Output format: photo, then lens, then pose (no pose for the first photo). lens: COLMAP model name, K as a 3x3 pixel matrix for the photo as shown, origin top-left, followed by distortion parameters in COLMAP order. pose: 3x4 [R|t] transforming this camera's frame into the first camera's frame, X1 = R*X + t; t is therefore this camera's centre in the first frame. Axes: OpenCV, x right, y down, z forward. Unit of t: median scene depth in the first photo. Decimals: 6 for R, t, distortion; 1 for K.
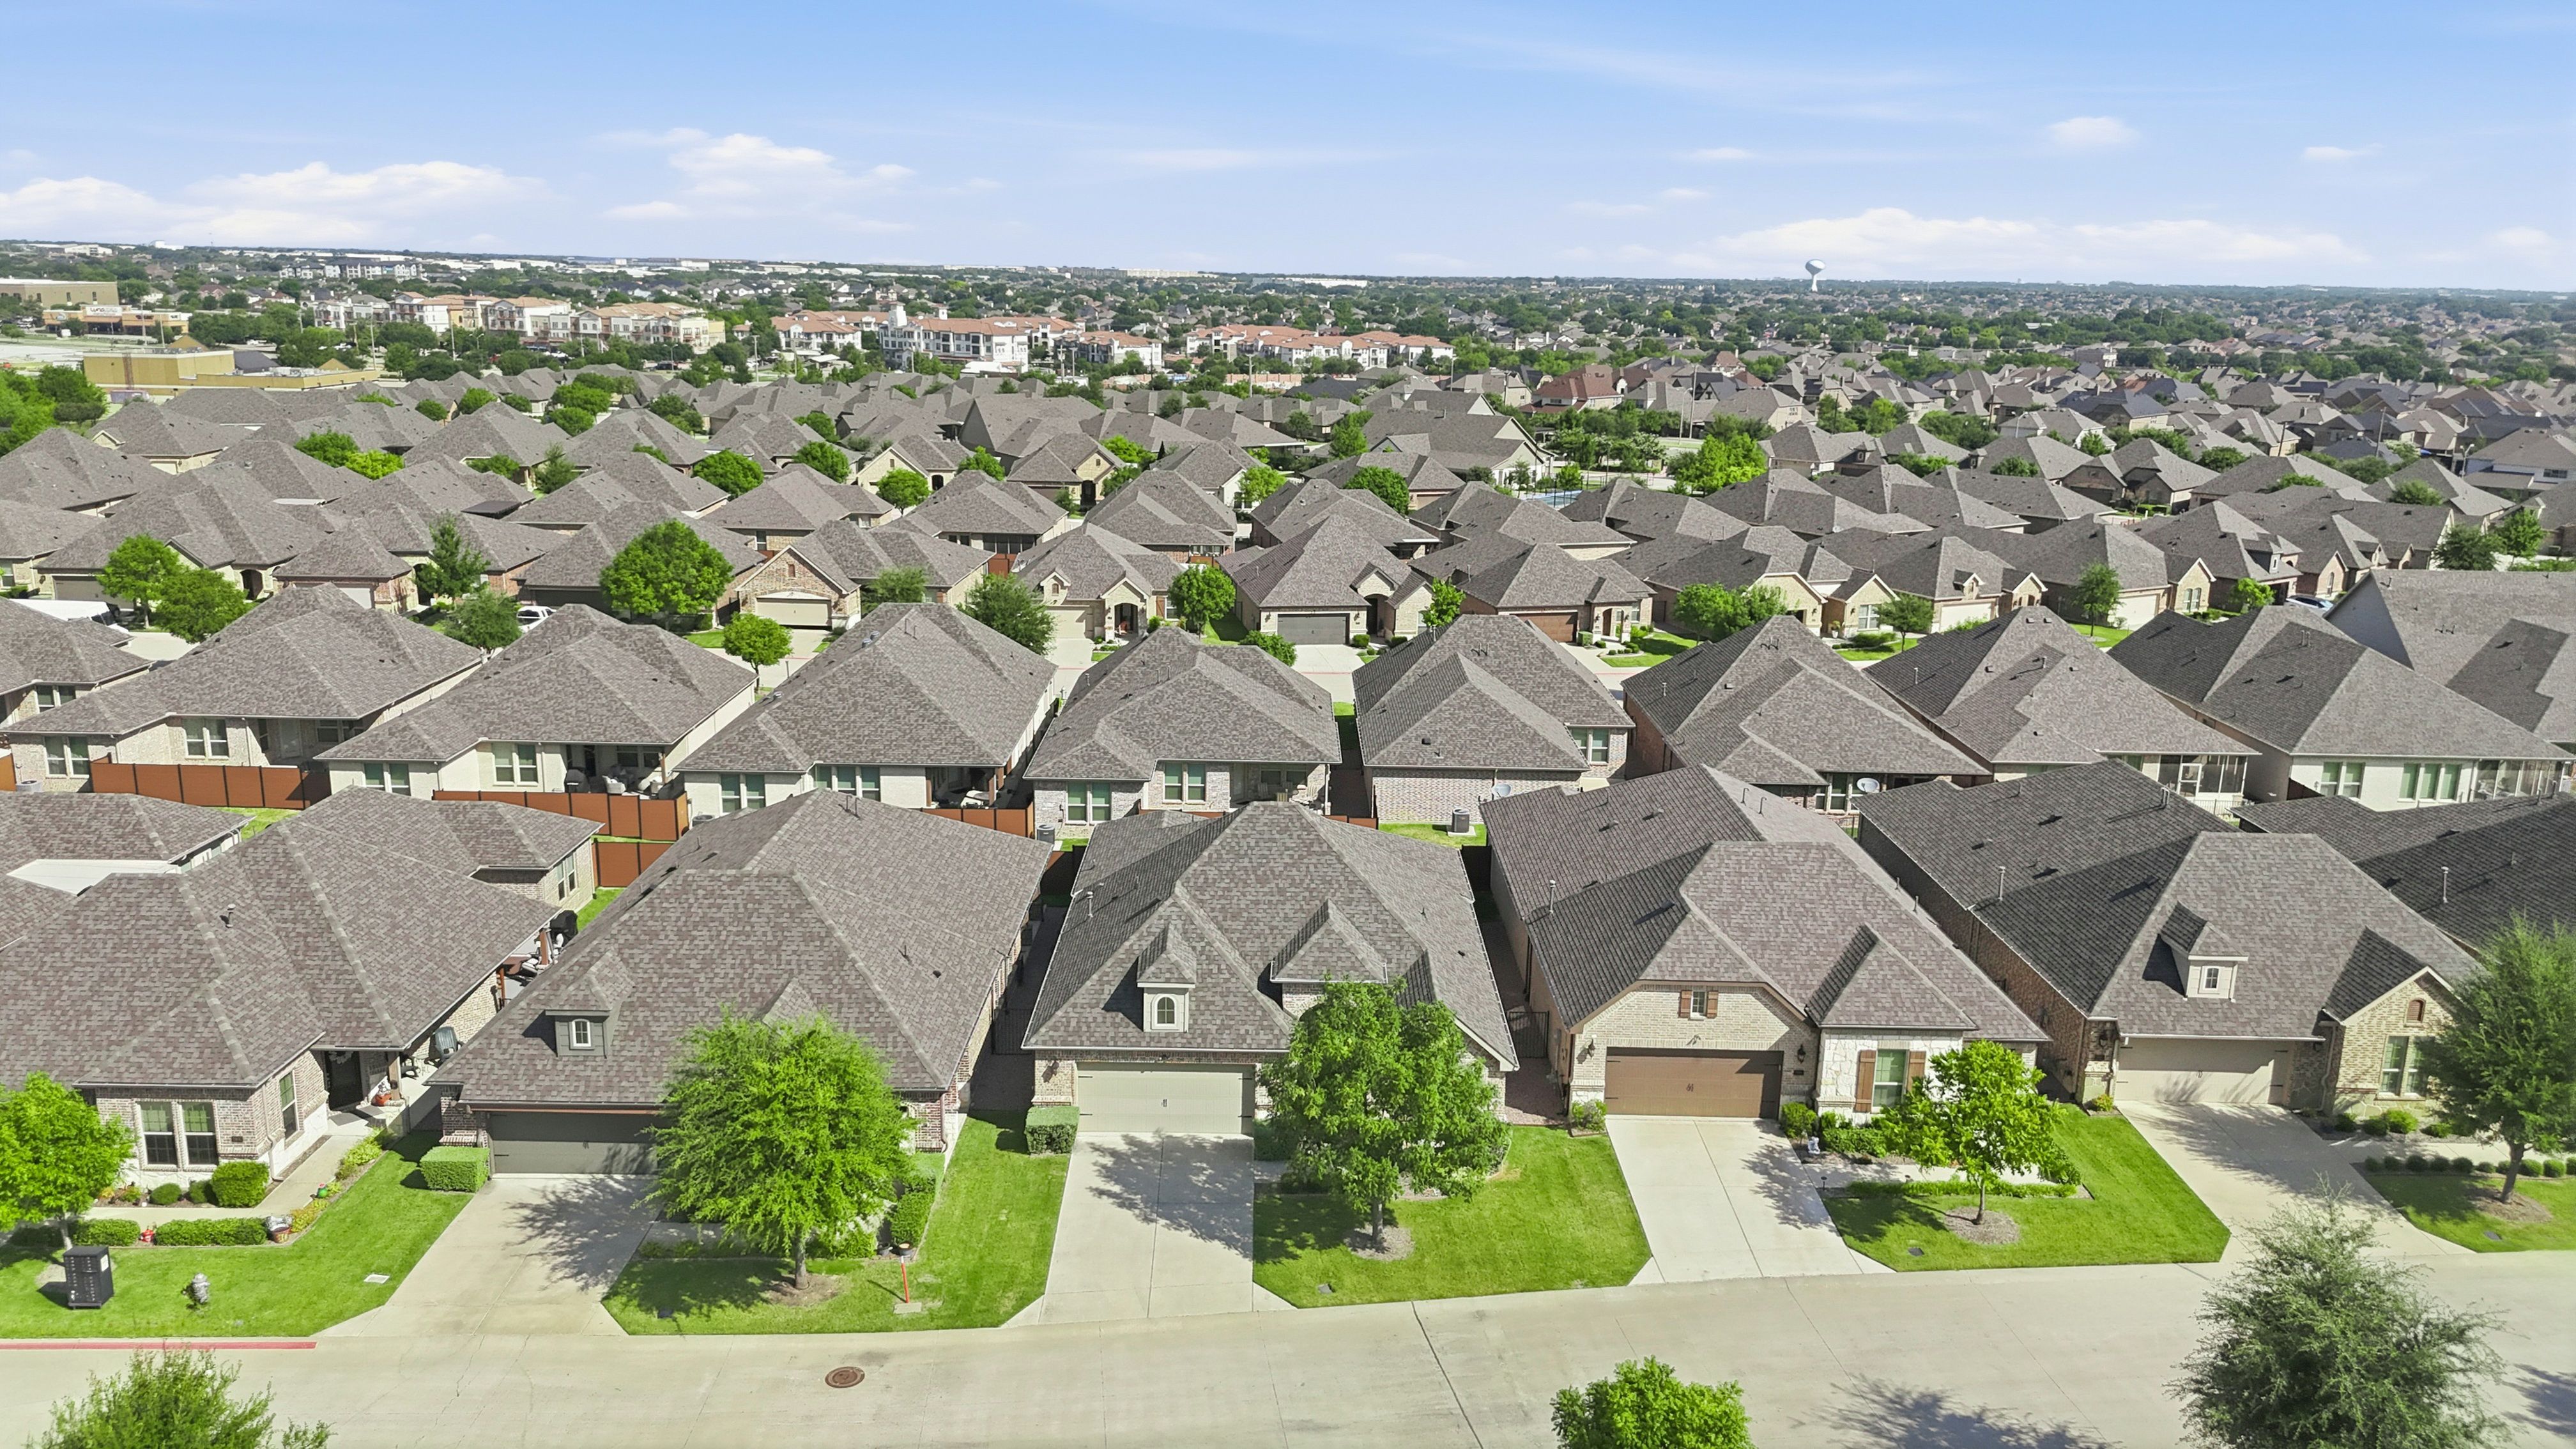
lens RADIAL K [[1886.7, 0, 1288.0], [0, 1886.7, 724.5], [0, 0, 1]] dist [0.069482, -0.076099]
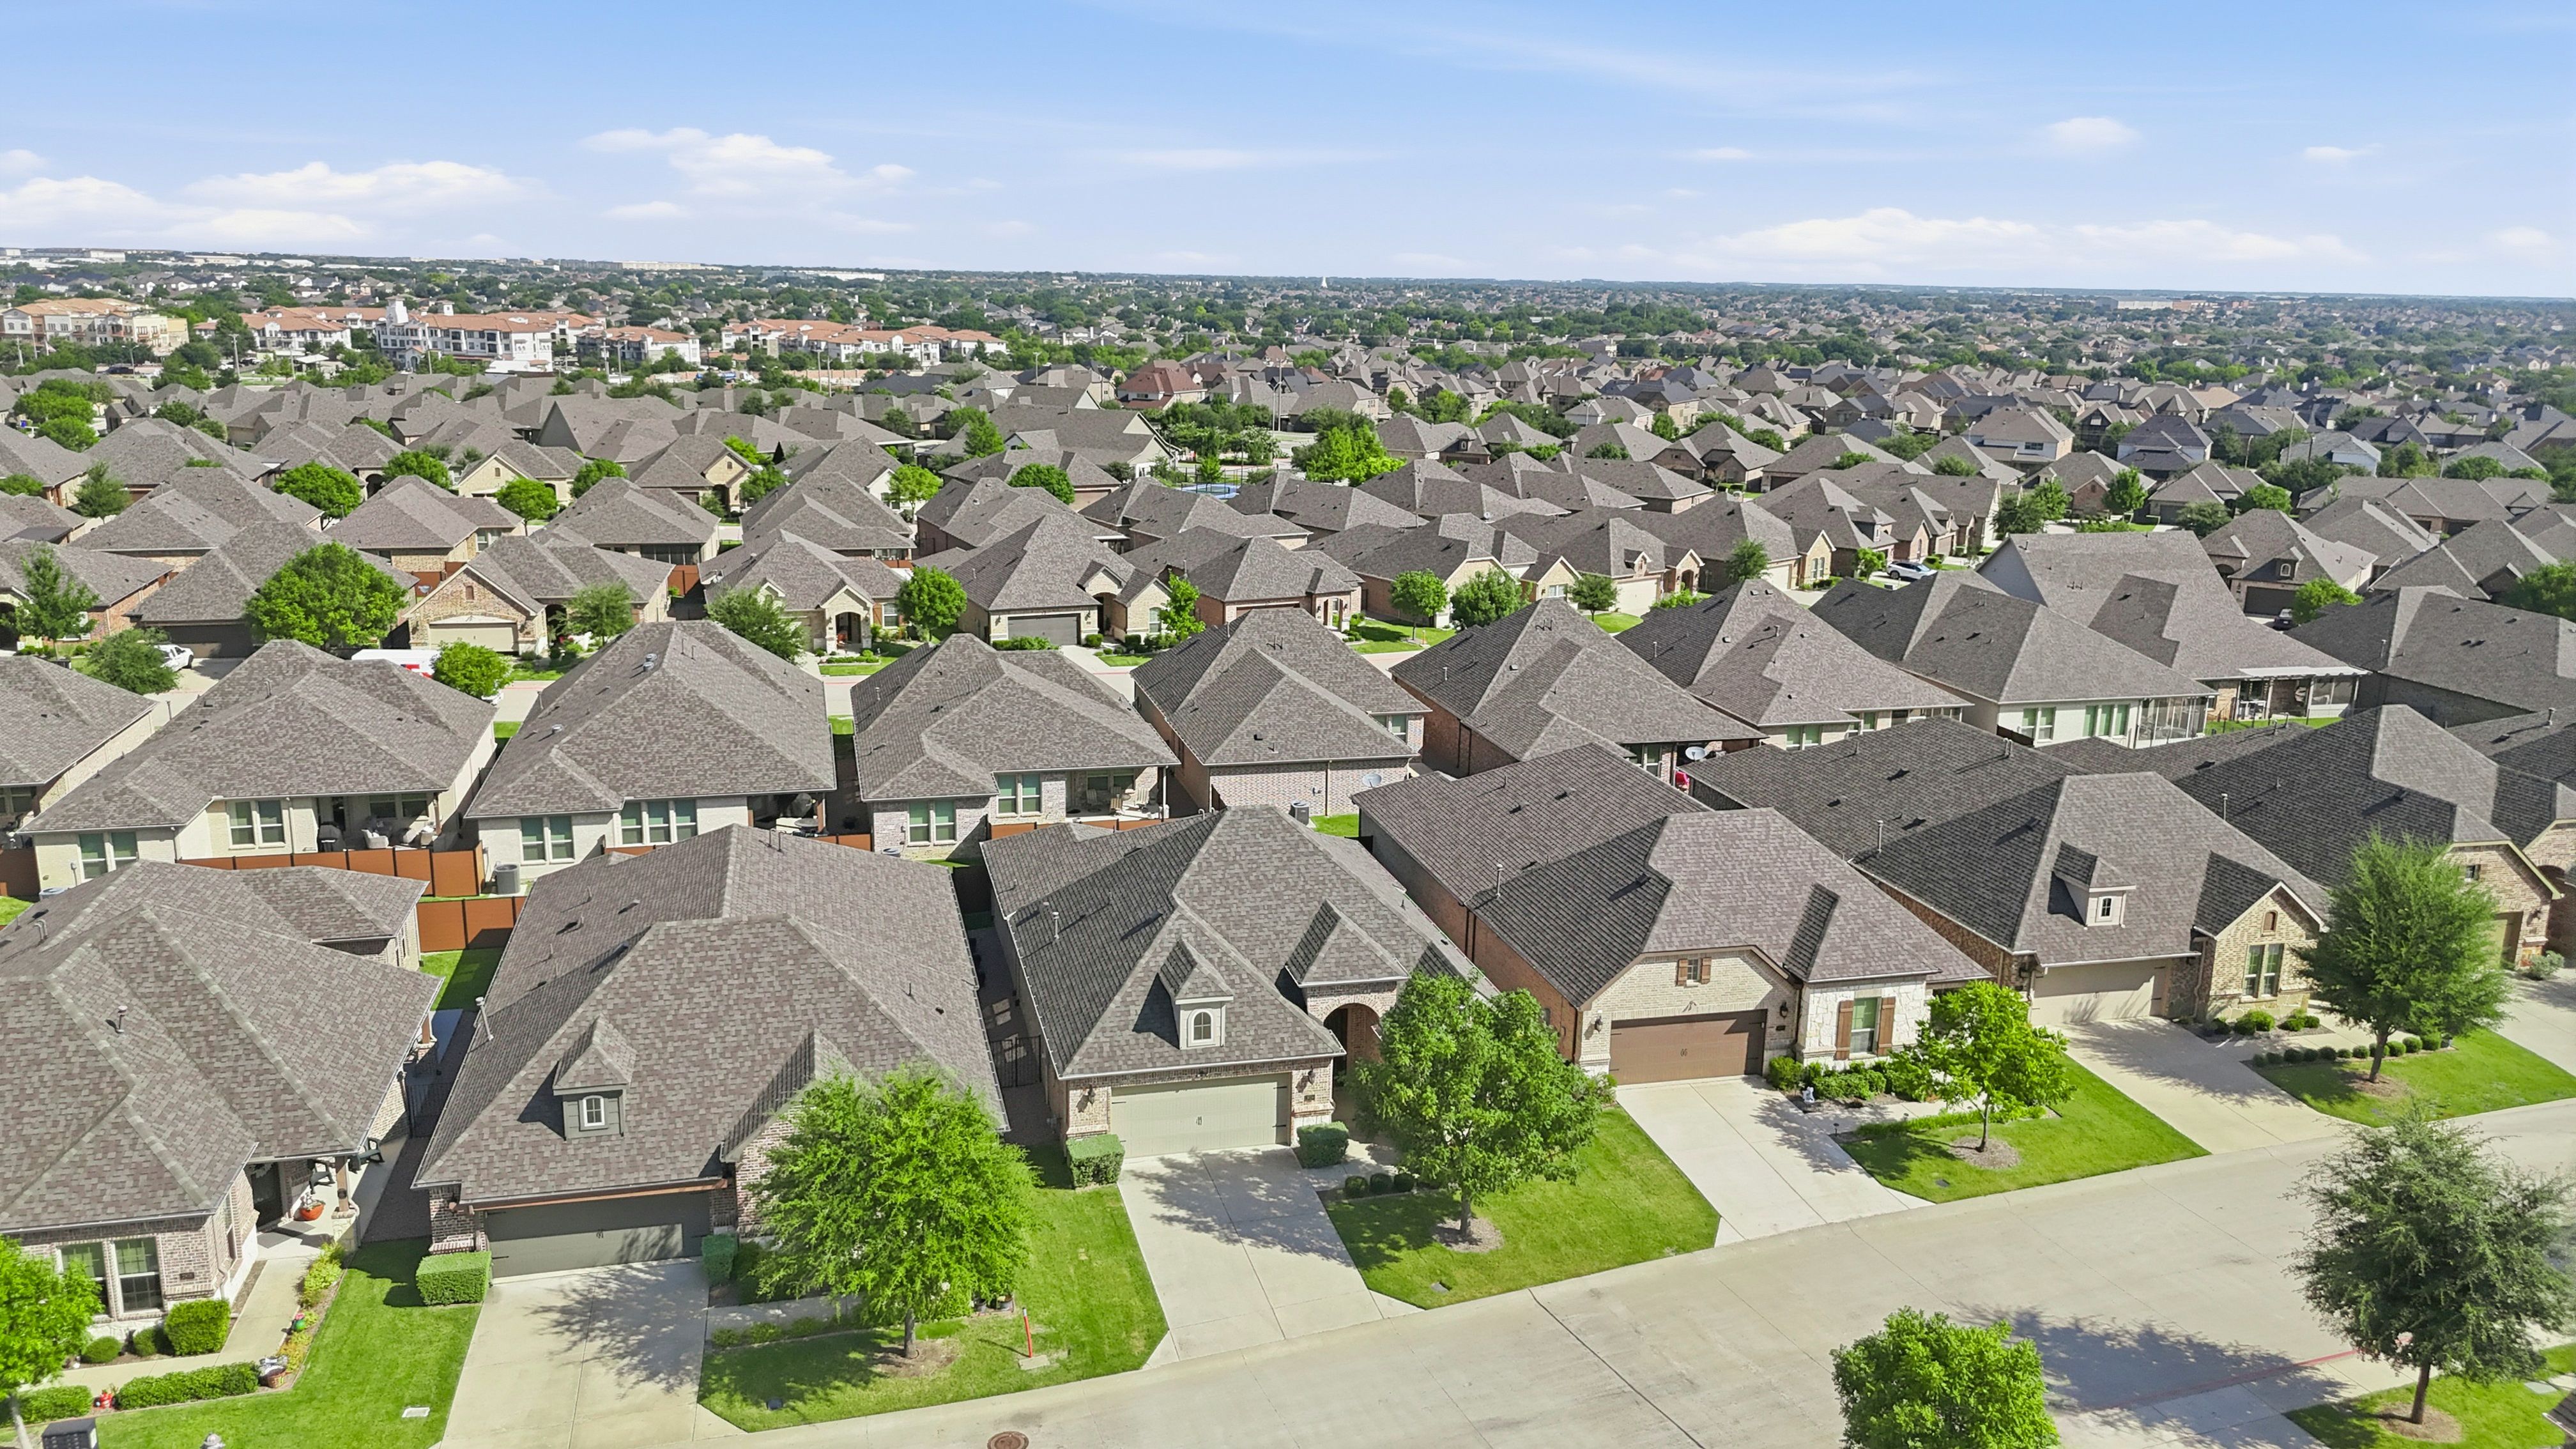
lens RADIAL K [[1886.7, 0, 1288.0], [0, 1886.7, 724.5], [0, 0, 1]] dist [0.069482, -0.076099]
pose [[0.970200, -0.057225, 0.235450, -0.153770], [0.056585, 0.998353, 0.009479, -0.006654], [-0.235605, 0.004126, 0.971840, 0.026781]]
